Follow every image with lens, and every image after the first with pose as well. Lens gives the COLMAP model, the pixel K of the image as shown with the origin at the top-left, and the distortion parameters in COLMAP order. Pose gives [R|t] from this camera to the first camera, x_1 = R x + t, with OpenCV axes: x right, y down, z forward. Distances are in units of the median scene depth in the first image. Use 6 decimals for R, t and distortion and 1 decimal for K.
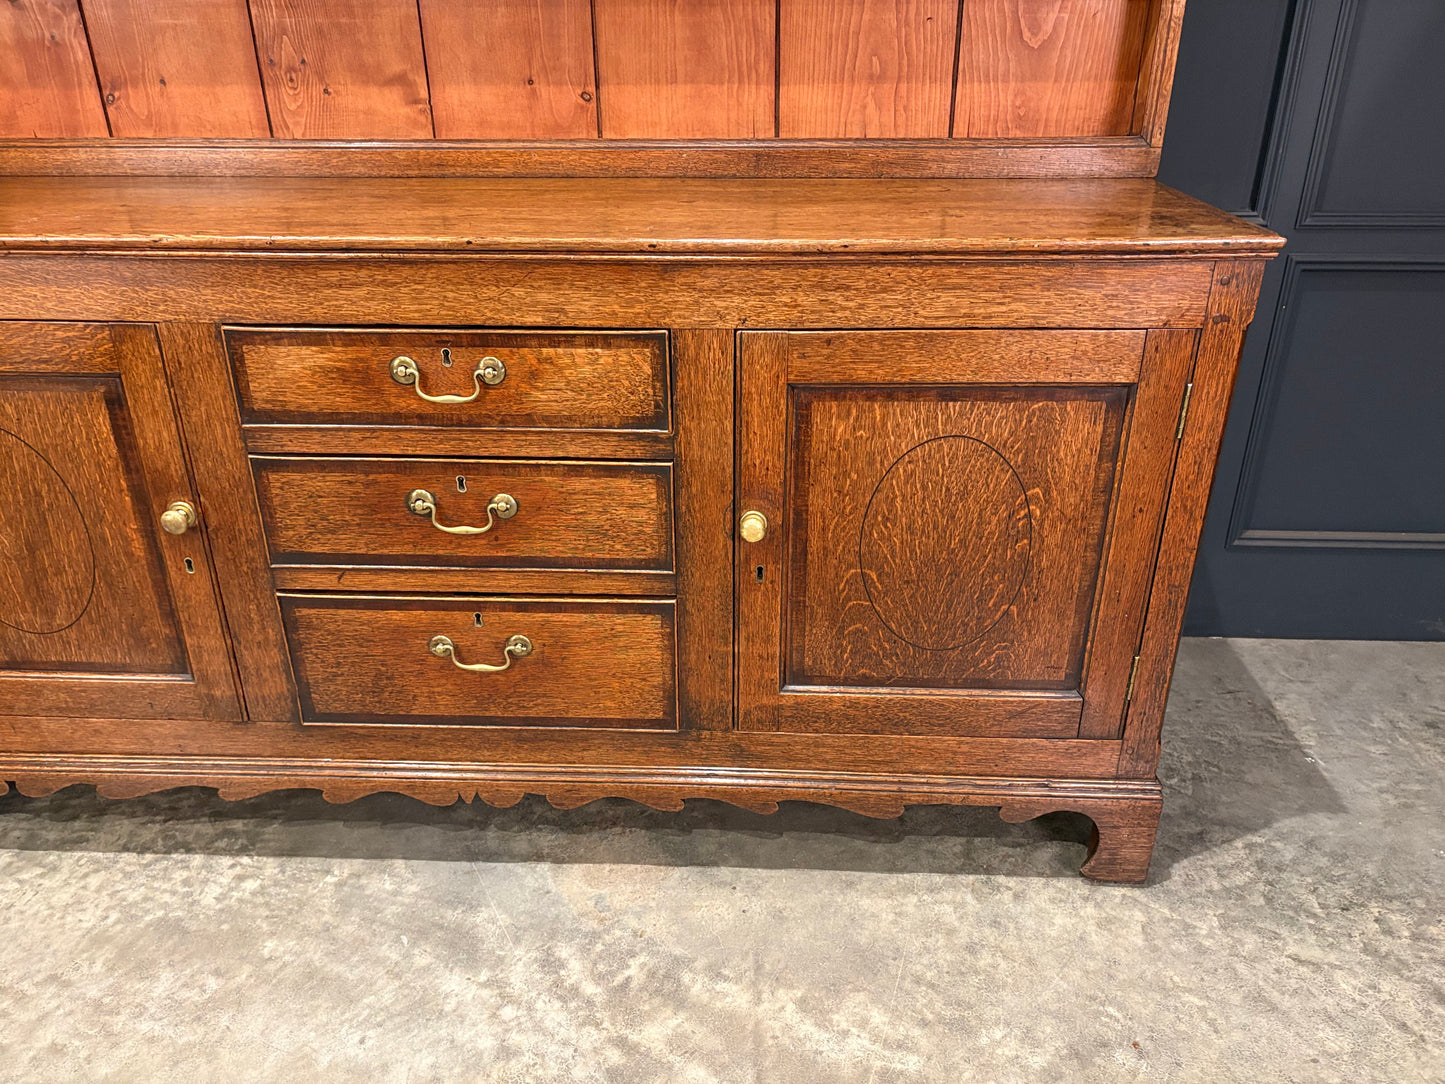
lens RADIAL K [[1088.4, 0, 722.5], [0, 1088.4, 542.0], [0, 0, 1]] dist [0.046775, -0.045230]
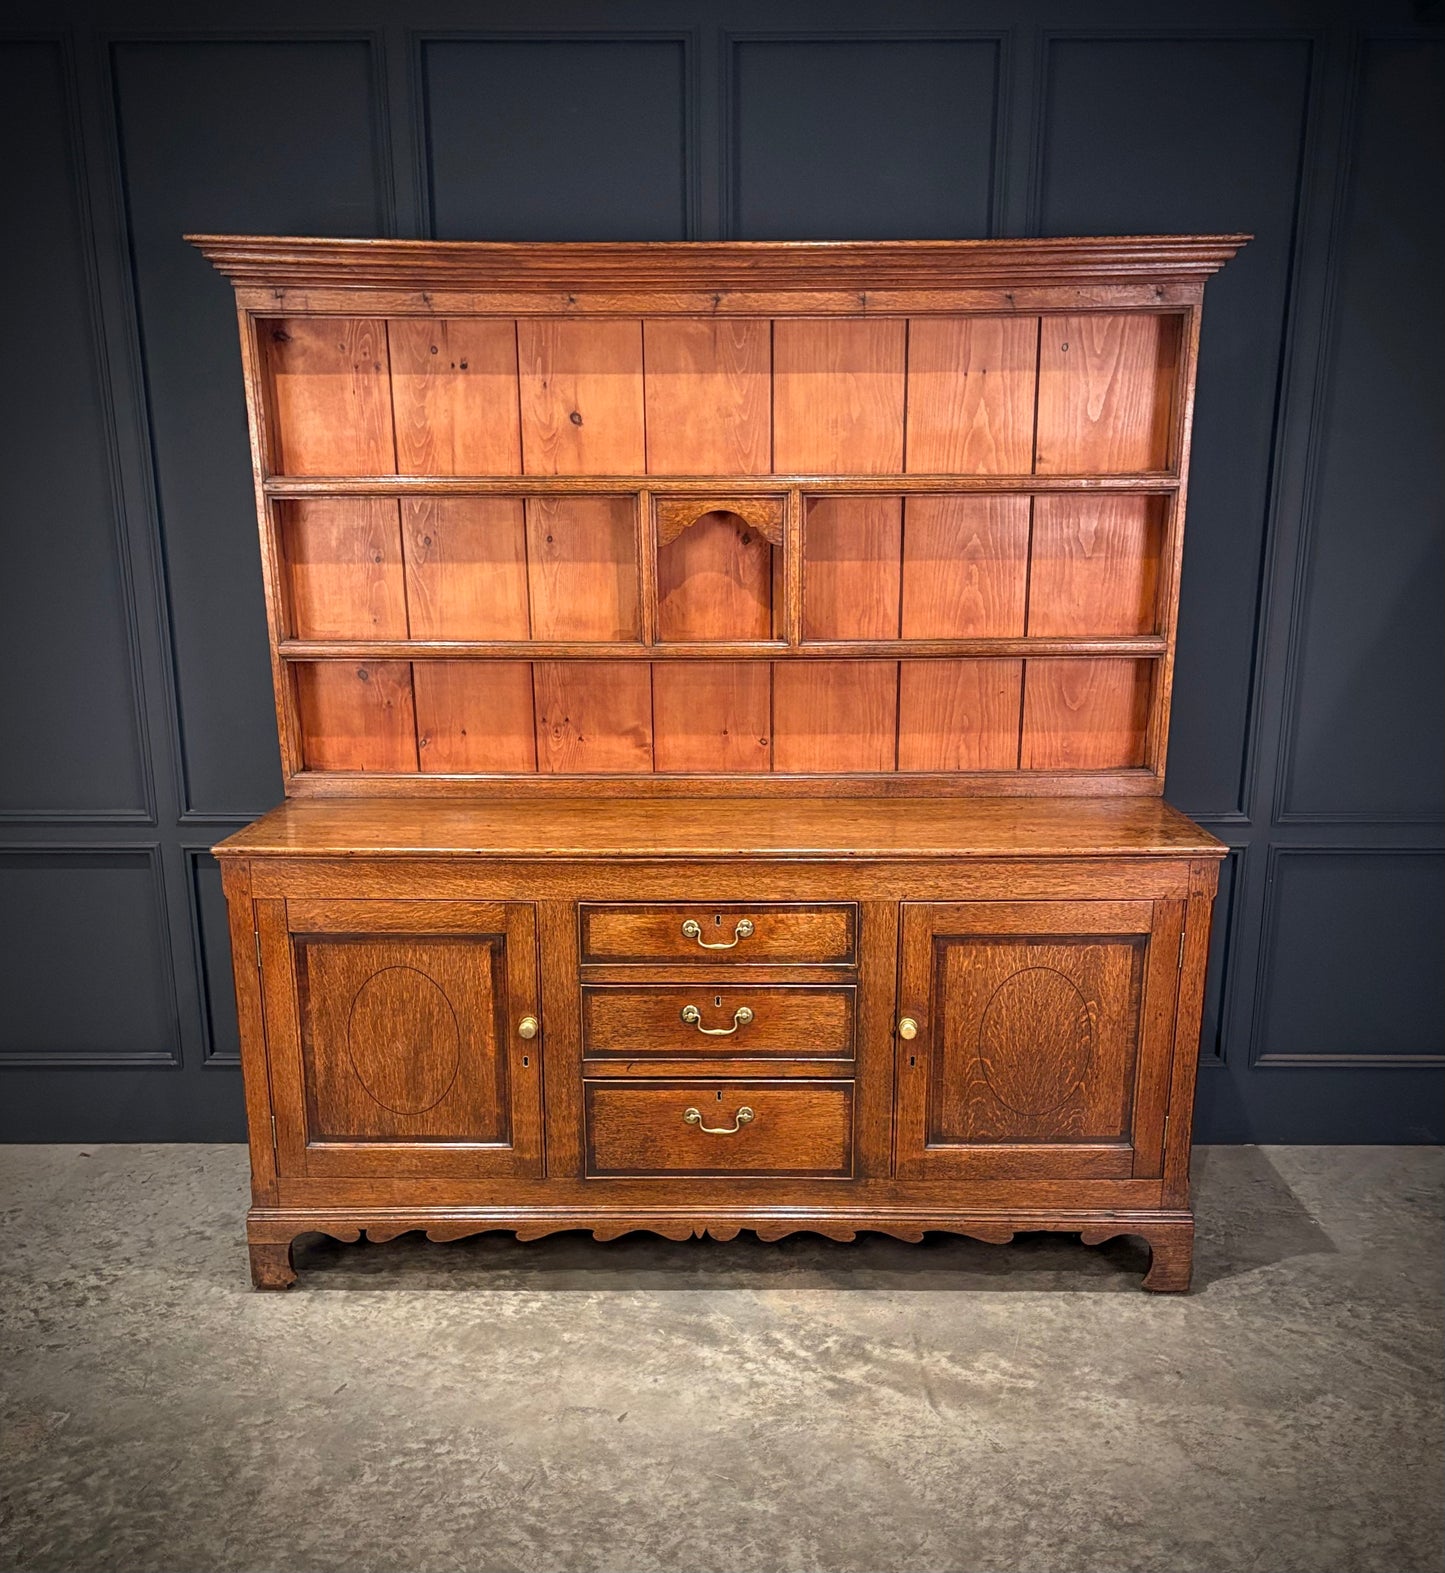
lens RADIAL K [[1475.9, 0, 728.2], [0, 1475.9, 910.5], [0, 0, 1]] dist [0.065461, -0.118828]
pose [[0.999447, -0.007006, 0.032515, -0.277240], [0.012580, 0.984568, -0.174548, 0.173758], [-0.030790, 0.174861, 0.984112, -1.009231]]
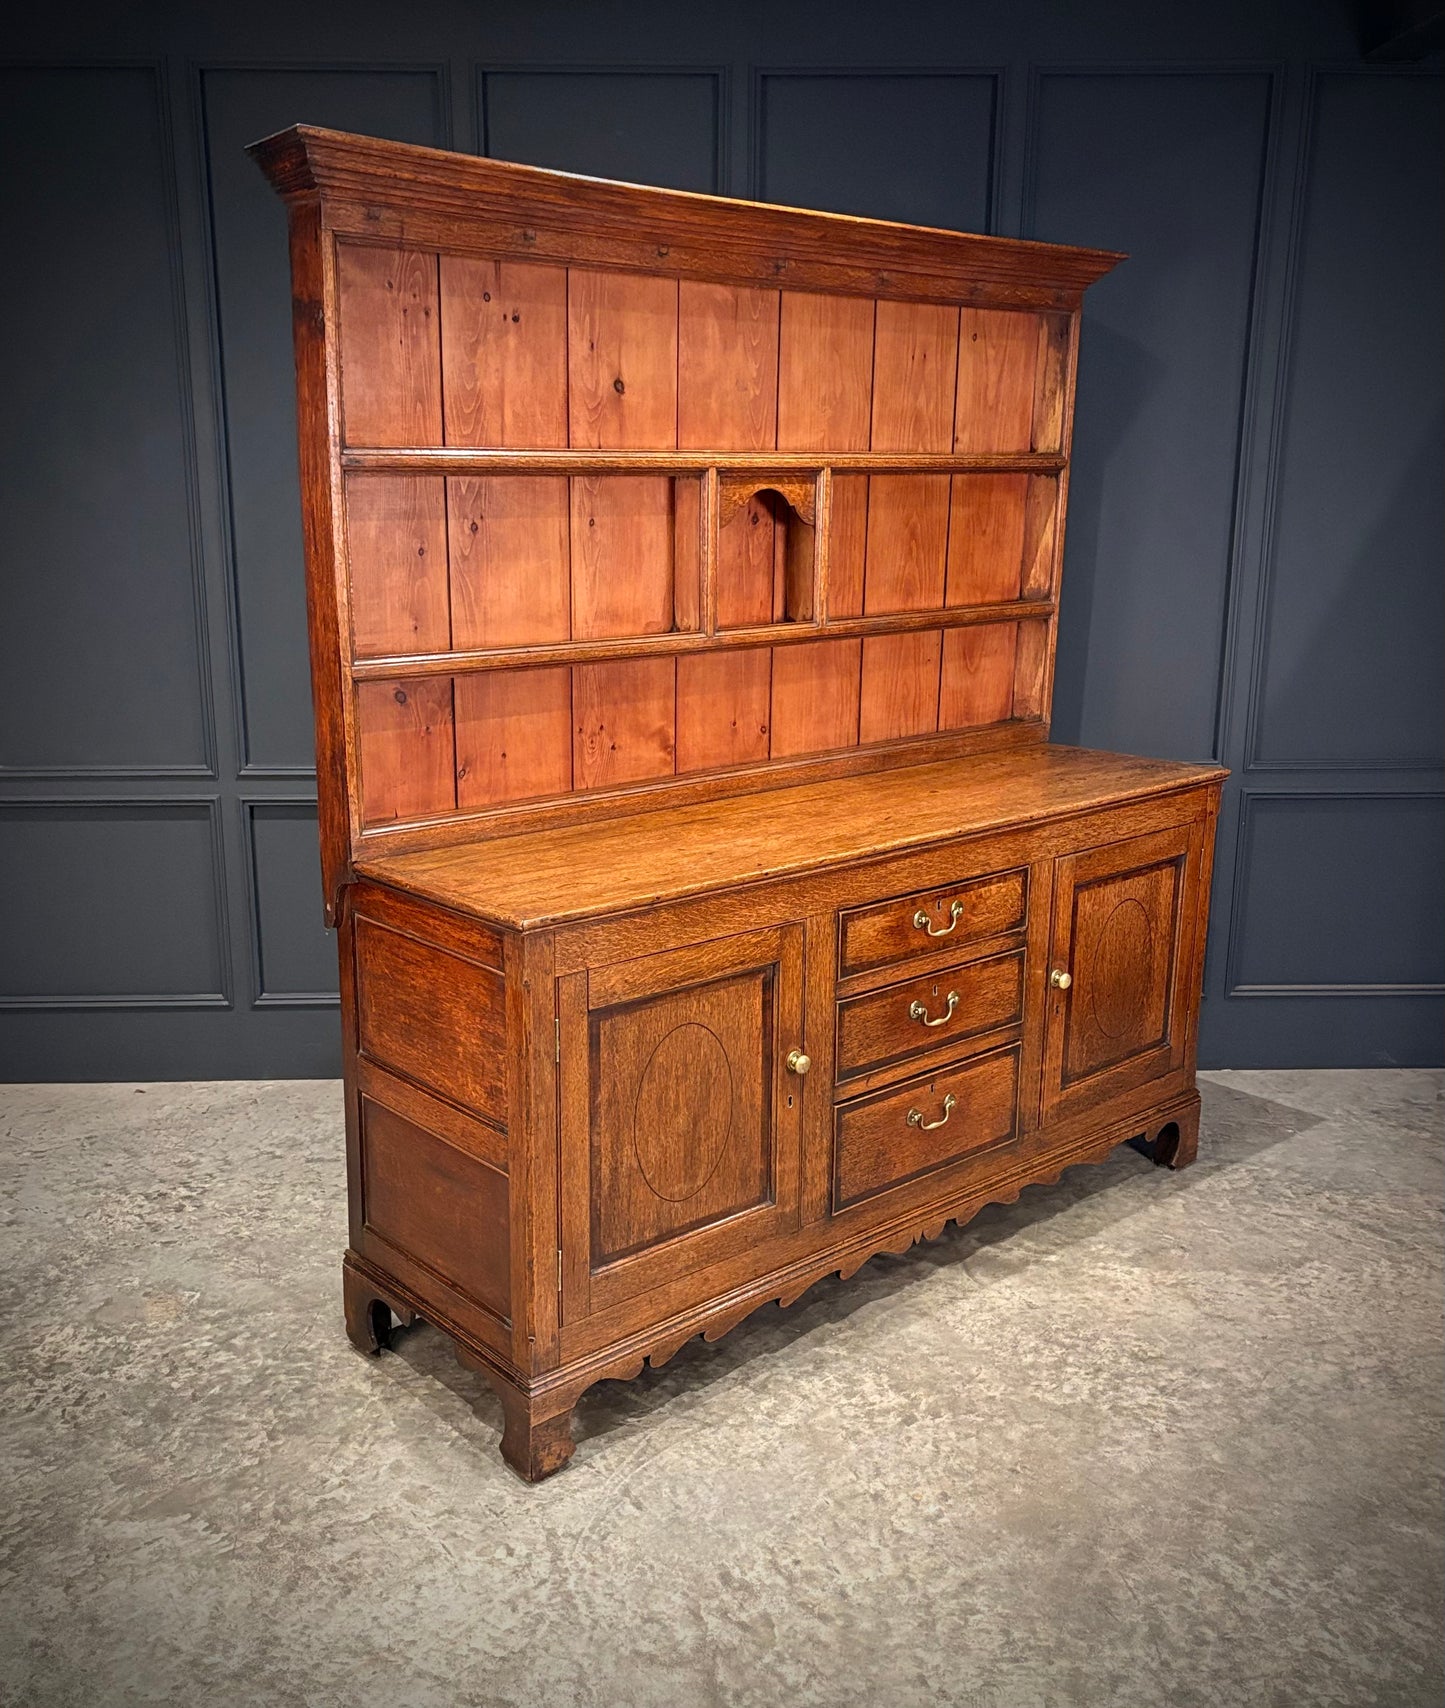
lens RADIAL K [[1607.8, 0, 667.0], [0, 1607.8, 870.0], [0, 0, 1]] dist [0.161681, -0.485747]
pose [[0.726471, -0.158644, 0.668635, -1.859751], [0.293807, 0.951279, -0.093515, -0.105633], [-0.621223, 0.264385, 0.737687, -0.415522]]
